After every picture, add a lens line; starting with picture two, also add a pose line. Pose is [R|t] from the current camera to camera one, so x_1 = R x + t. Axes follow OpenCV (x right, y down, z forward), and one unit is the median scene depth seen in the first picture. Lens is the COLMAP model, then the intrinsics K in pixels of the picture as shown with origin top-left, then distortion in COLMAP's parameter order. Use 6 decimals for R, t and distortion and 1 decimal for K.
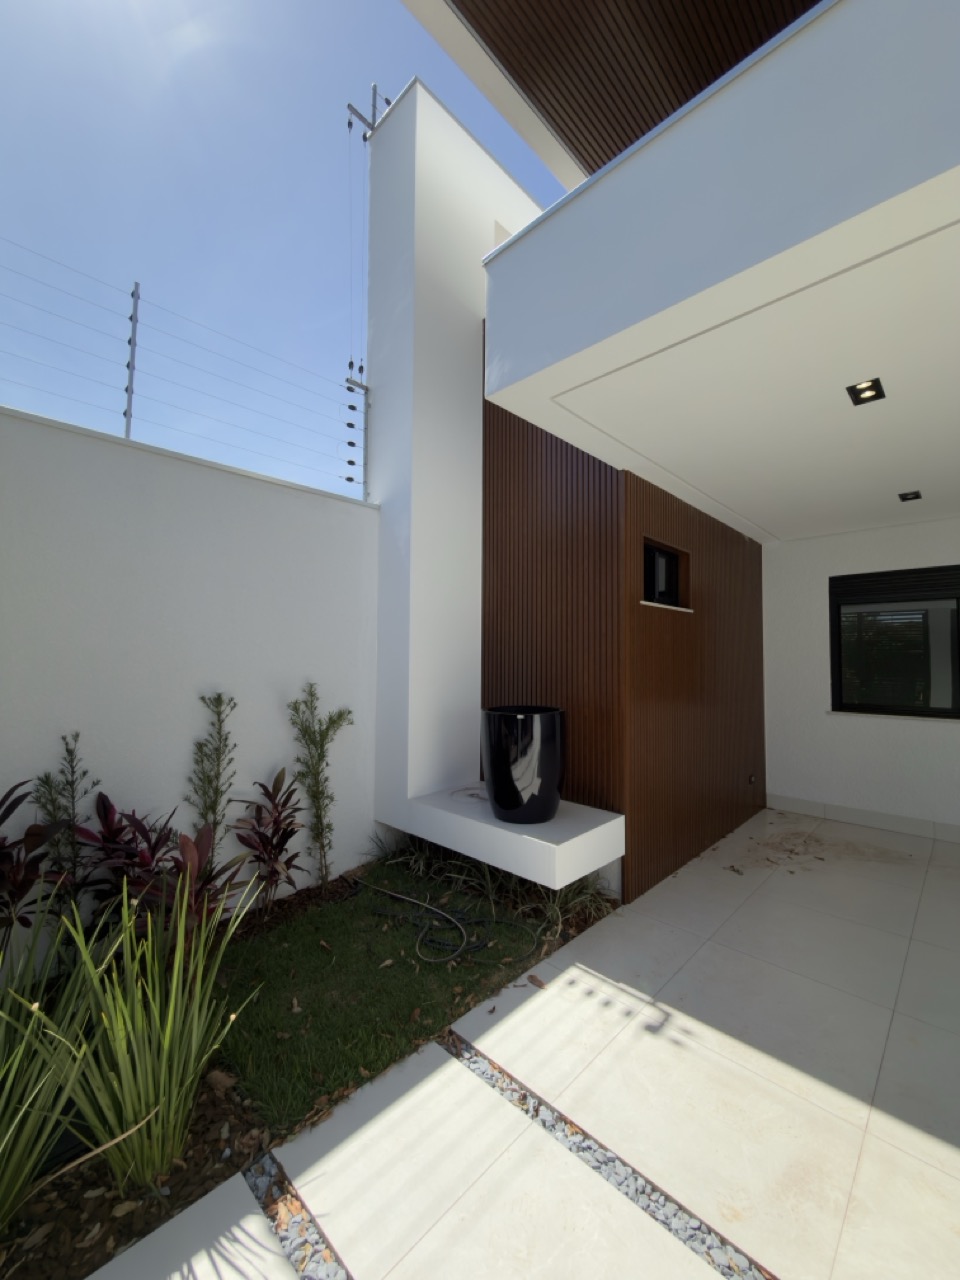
lens RADIAL K [[509.6, 0, 485.4], [0, 509.6, 638.7], [0, 0, 1]] dist [0.005704, -0.000623]
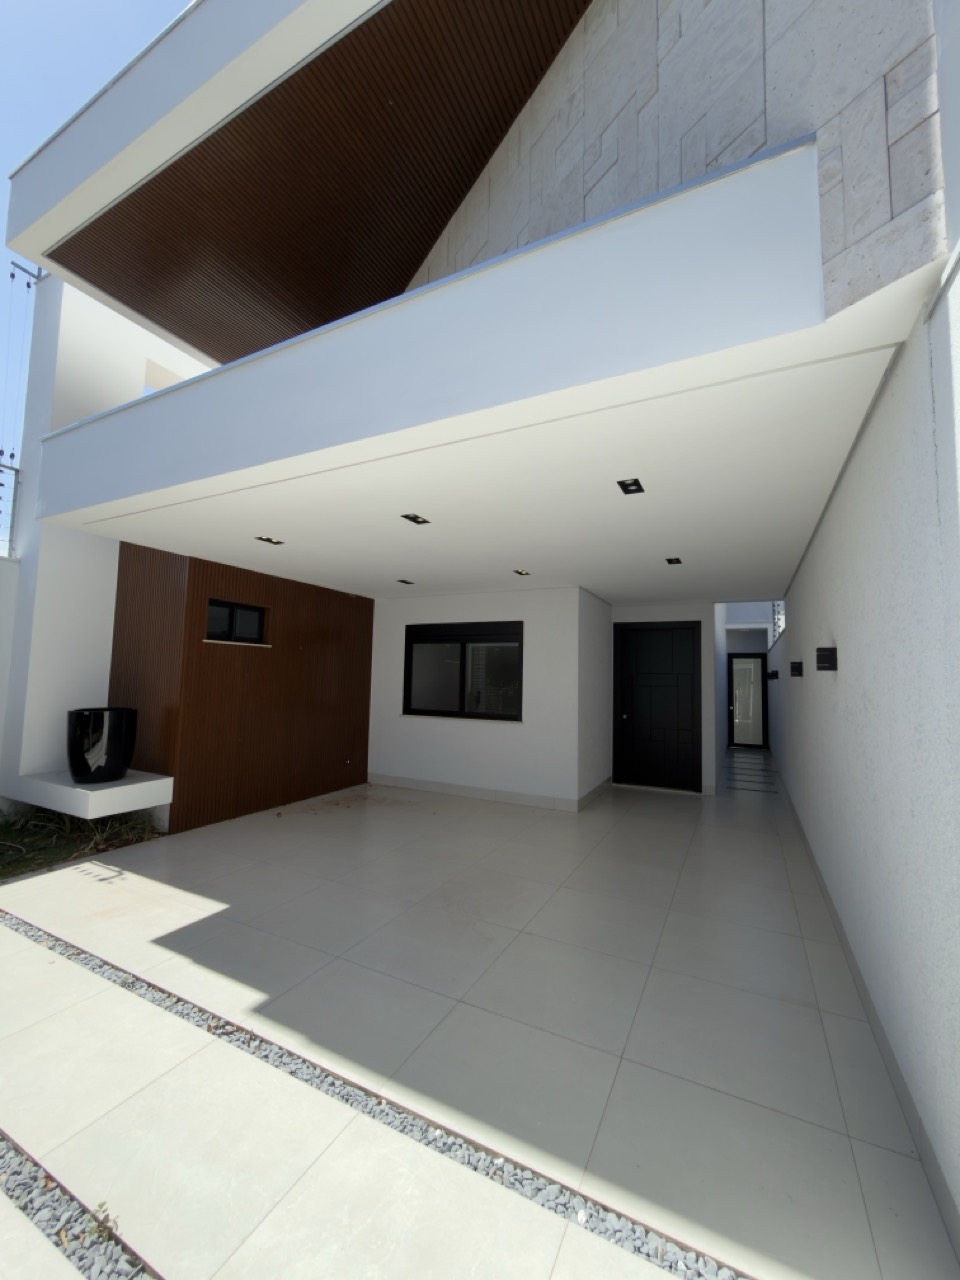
lens RADIAL K [[509.6, 0, 480.8], [0, 509.6, 641.0], [0, 0, 1]] dist [0.005704, -0.000623]
pose [[0.958376, 0.036614, 0.283152, 0.615340], [-0.028420, 0.999051, -0.032994, -0.040278], [-0.284092, 0.023574, 0.958507, -0.667669]]
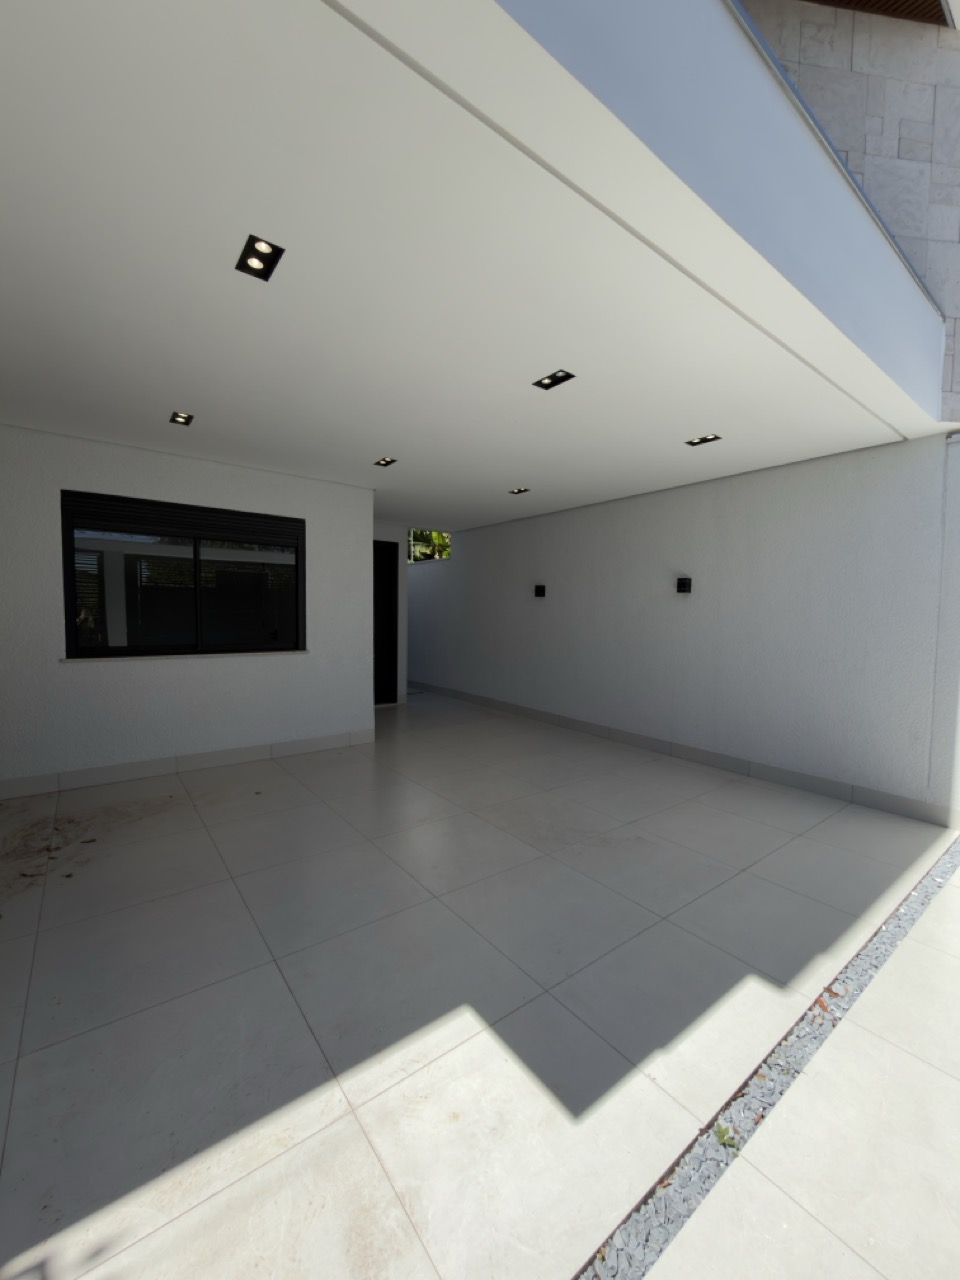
lens RADIAL K [[509.6, 0, 473.2], [0, 509.6, 641.2], [0, 0, 1]] dist [0.005704, -0.000623]
pose [[0.150696, -0.056011, 0.986992, -0.028137], [-0.055452, 0.996343, 0.065008, 0.034749], [-0.987024, -0.064527, 0.147039, 0.323906]]
